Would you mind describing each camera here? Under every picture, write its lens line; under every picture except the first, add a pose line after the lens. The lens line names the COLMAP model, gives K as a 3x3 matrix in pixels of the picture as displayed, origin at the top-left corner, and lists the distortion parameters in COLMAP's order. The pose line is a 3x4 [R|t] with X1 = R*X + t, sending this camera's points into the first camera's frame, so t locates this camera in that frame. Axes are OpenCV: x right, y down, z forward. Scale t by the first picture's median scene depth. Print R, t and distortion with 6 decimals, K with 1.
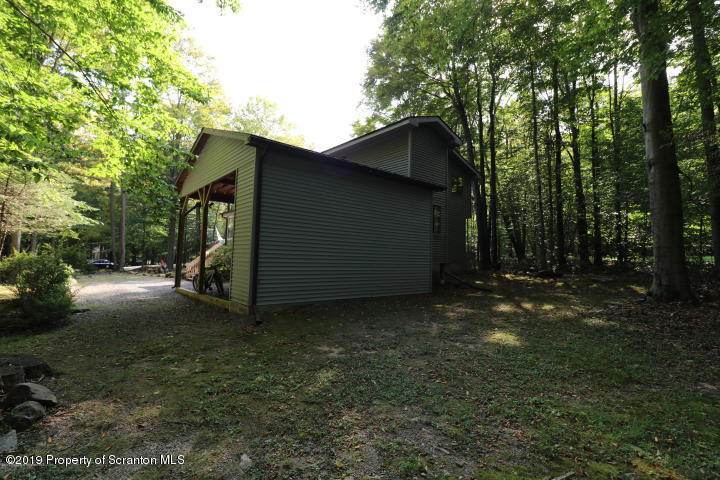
lens RADIAL K [[329.3, 0, 360.0], [0, 329.3, 240.0], [0, 0, 1]] dist [-0.000159, -0.012252]
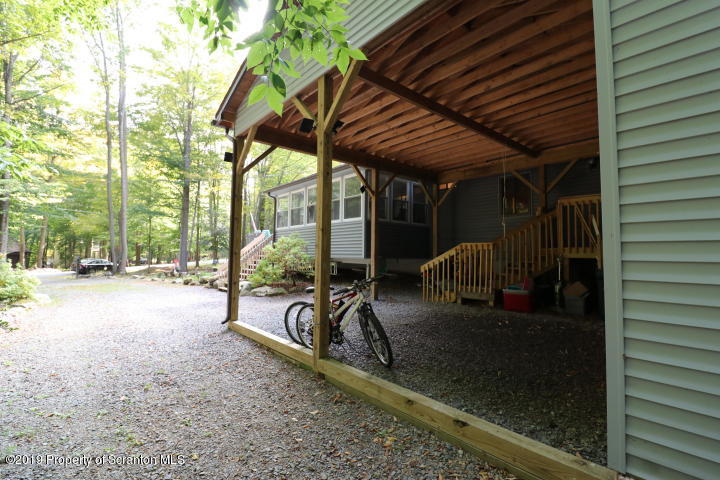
lens RADIAL K [[329.3, 0, 360.0], [0, 329.3, 240.0], [0, 0, 1]] dist [-0.000159, -0.012252]
pose [[0.999964, -0.005679, -0.006230, -0.142079], [0.005760, 0.999897, 0.013170, 0.007053], [0.006155, -0.013206, 0.999894, 0.202247]]
